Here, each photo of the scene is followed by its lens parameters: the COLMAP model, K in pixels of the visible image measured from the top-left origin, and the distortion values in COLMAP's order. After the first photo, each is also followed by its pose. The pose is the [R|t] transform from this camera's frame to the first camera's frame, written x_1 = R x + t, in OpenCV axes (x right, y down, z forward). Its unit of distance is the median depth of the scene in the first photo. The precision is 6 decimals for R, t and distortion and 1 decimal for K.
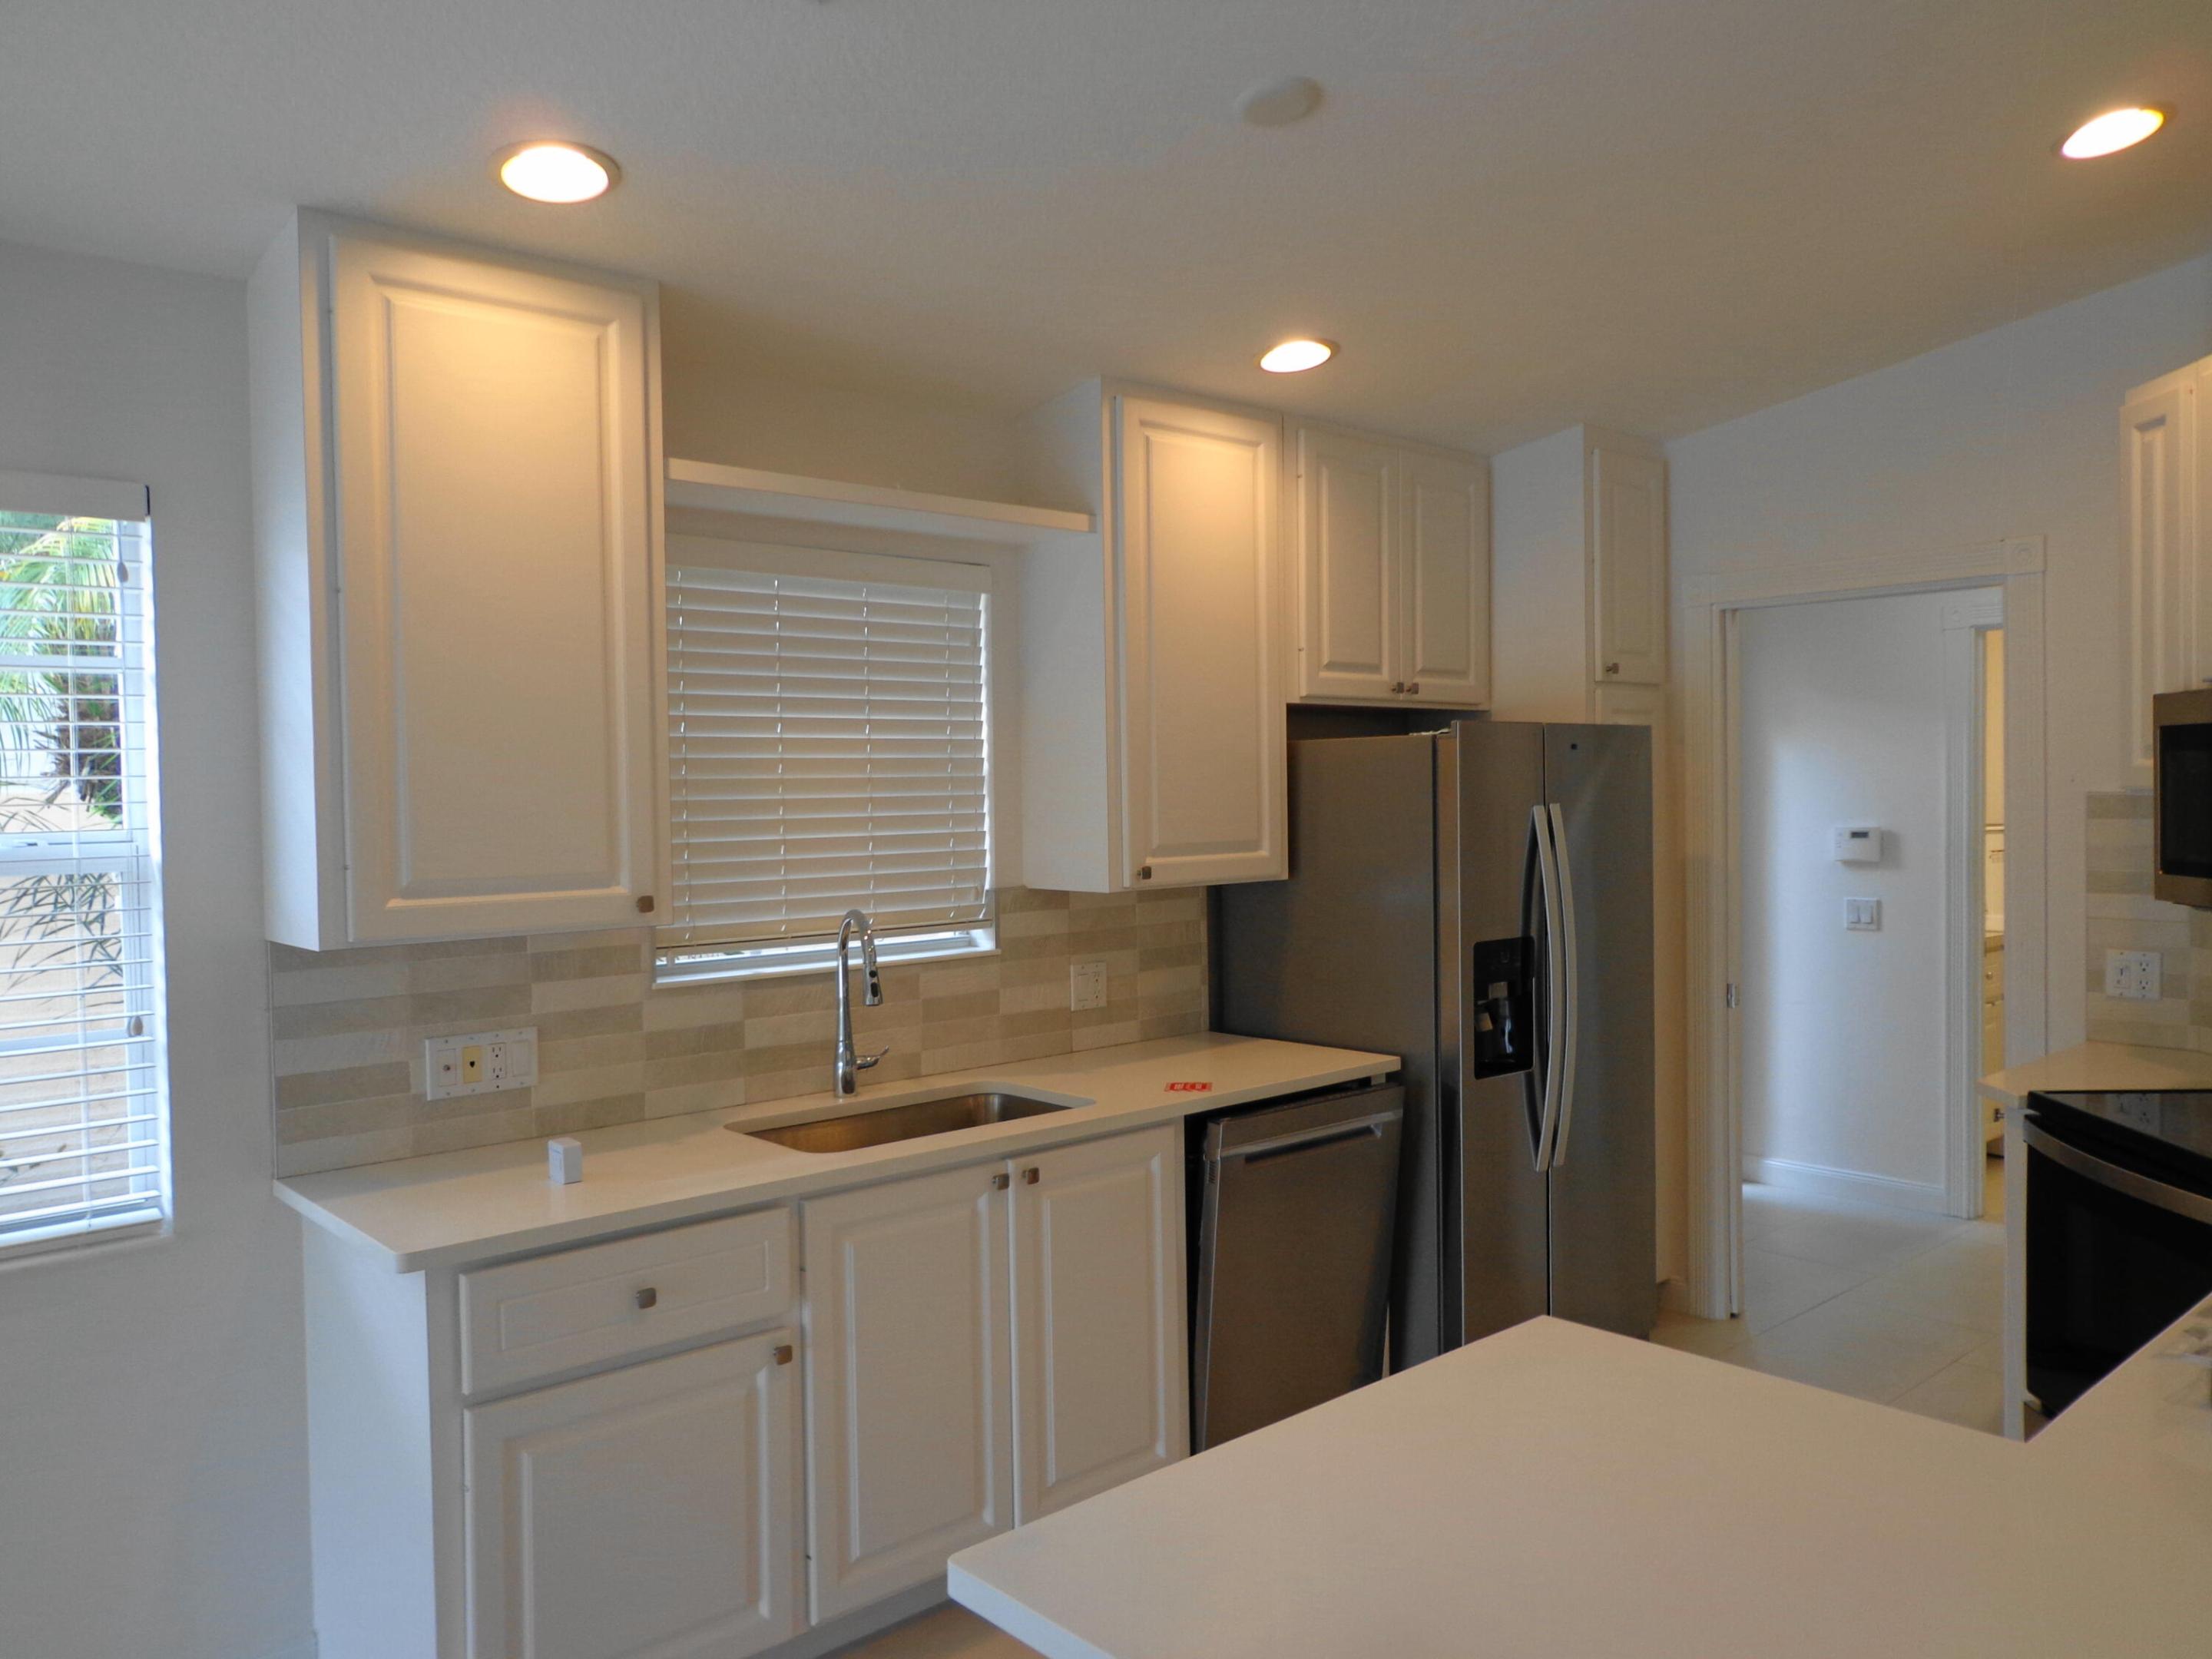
lens RADIAL K [[1637.9, 0, 1103.5], [0, 1637.9, 830.9], [0, 0, 1]] dist [0.002315, 0.002261]
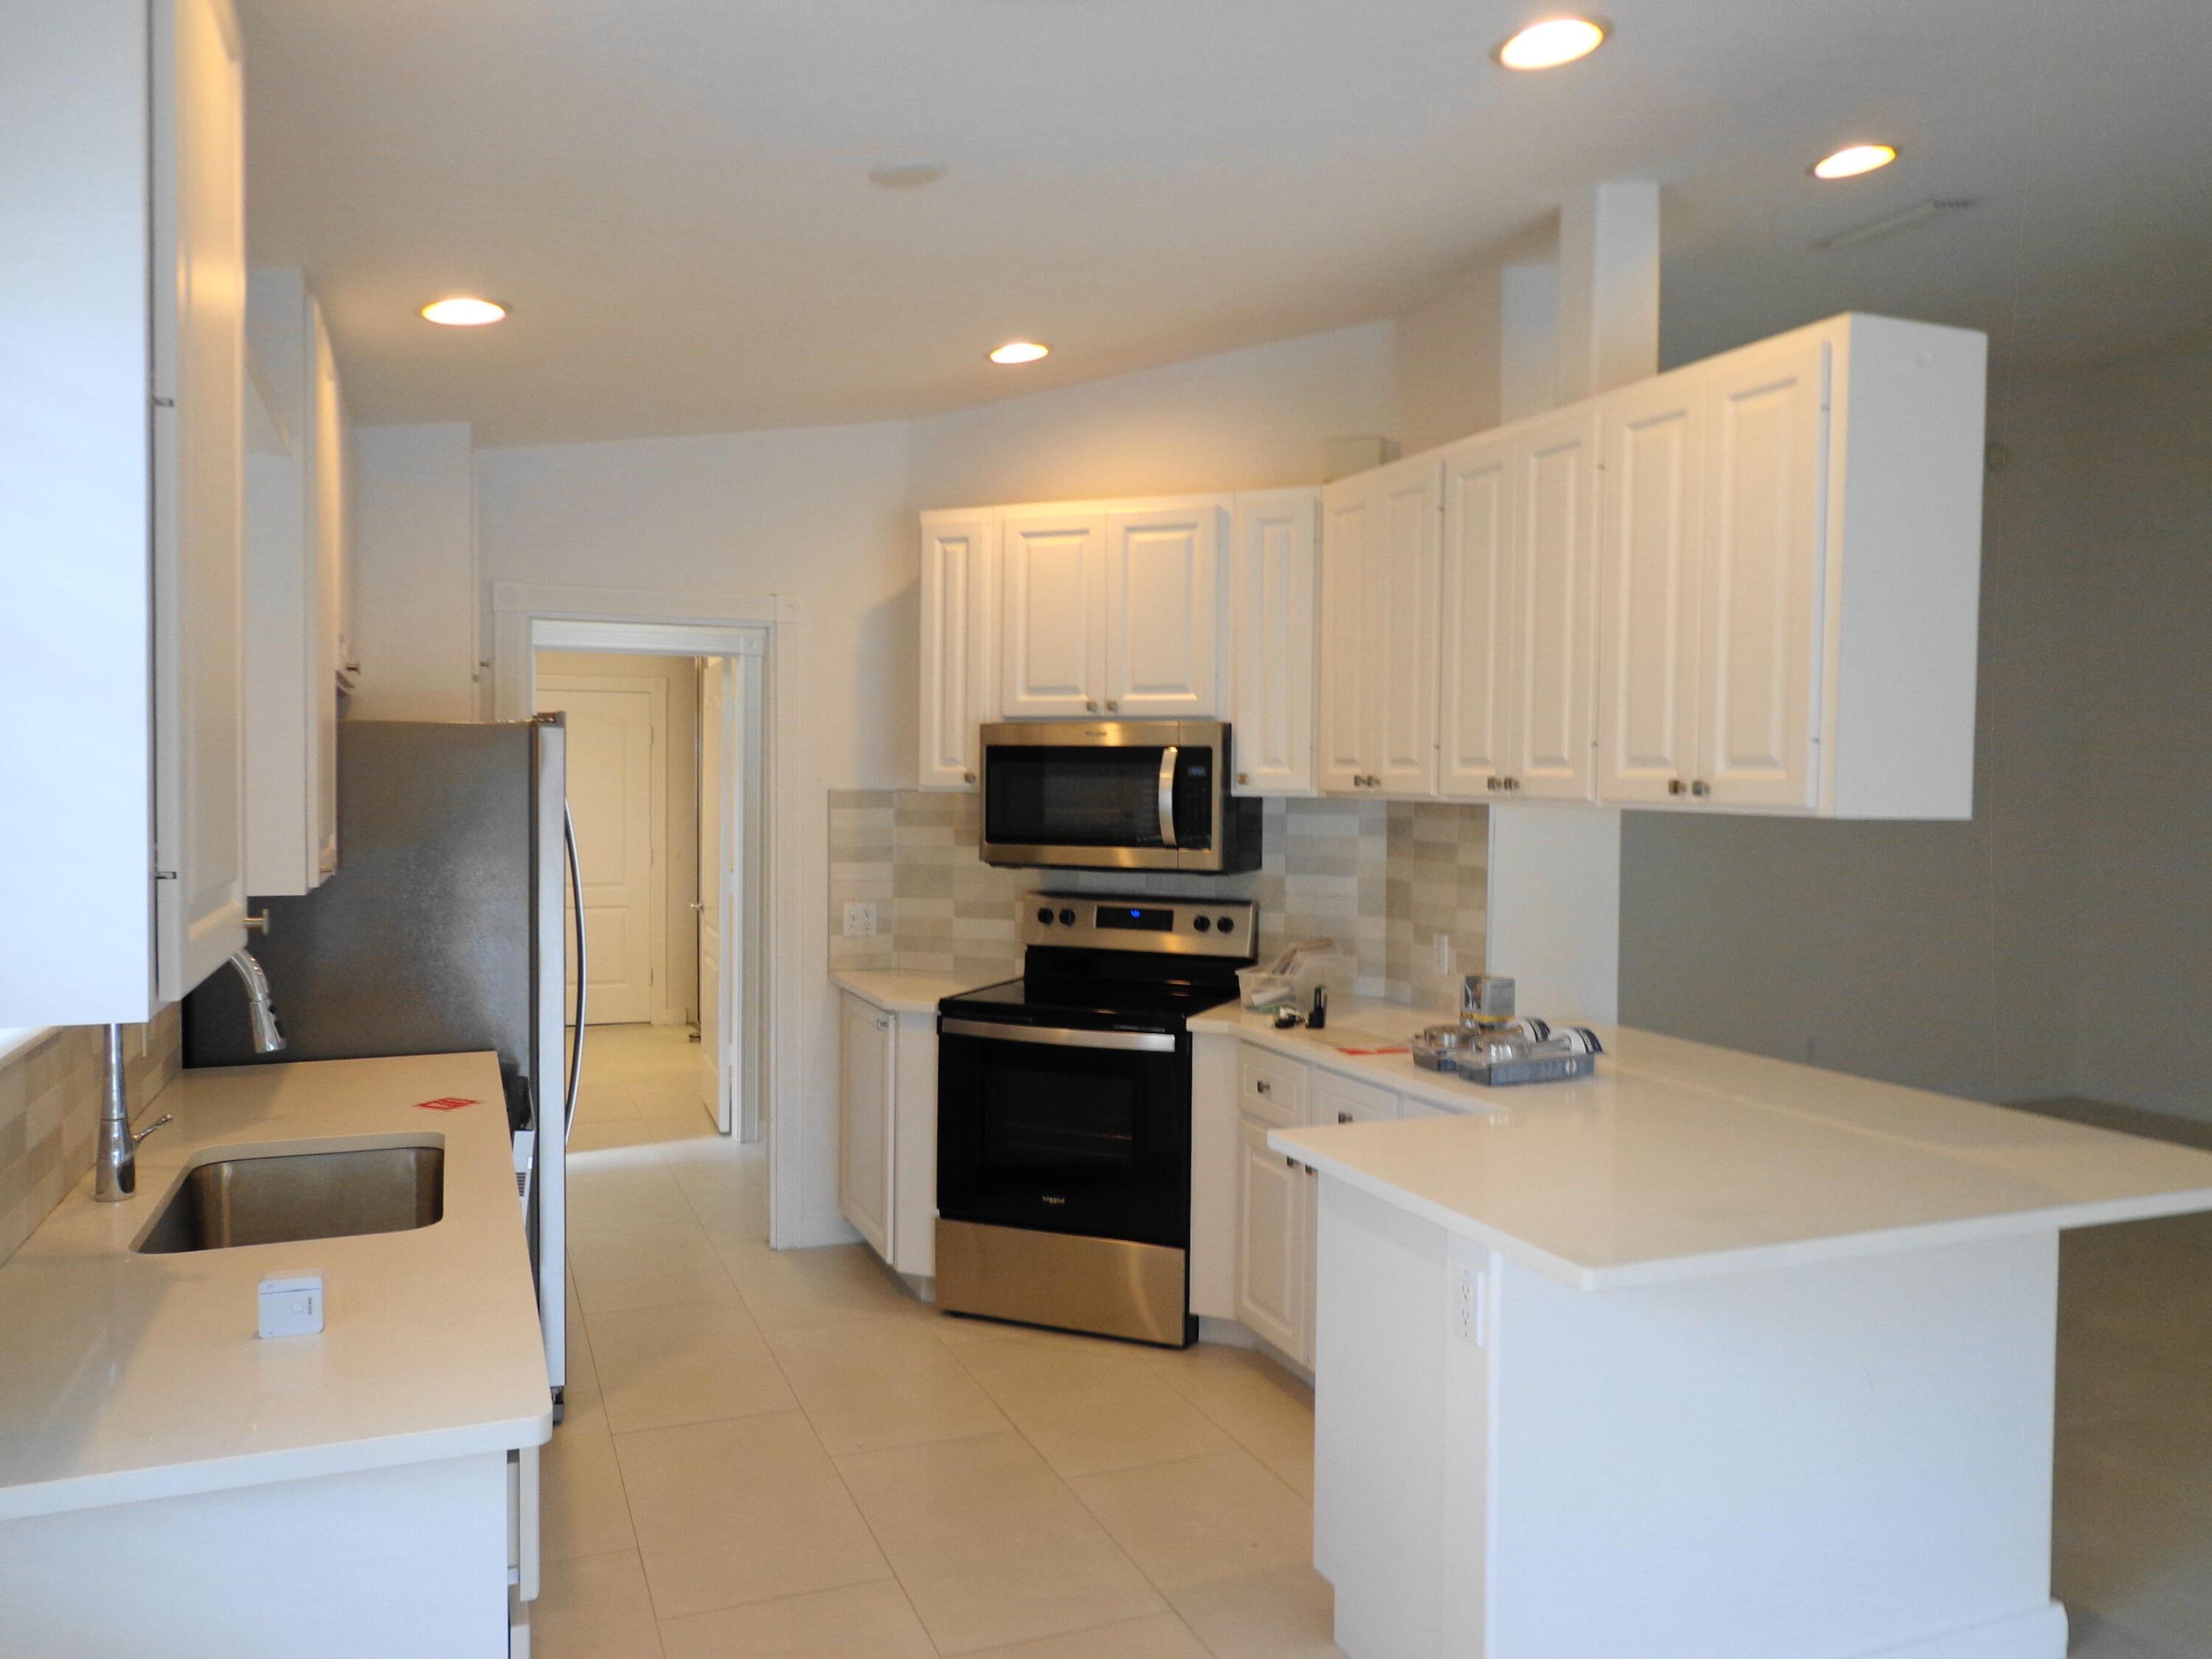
lens RADIAL K [[1637.9, 0, 1116.5], [0, 1637.9, 813.7], [0, 0, 1]] dist [0.002315, 0.002261]
pose [[0.339867, -0.001462, 0.940472, -0.624237], [0.011796, 0.999927, -0.002708, 0.003686], [-0.940400, 0.012014, 0.339859, 0.325375]]
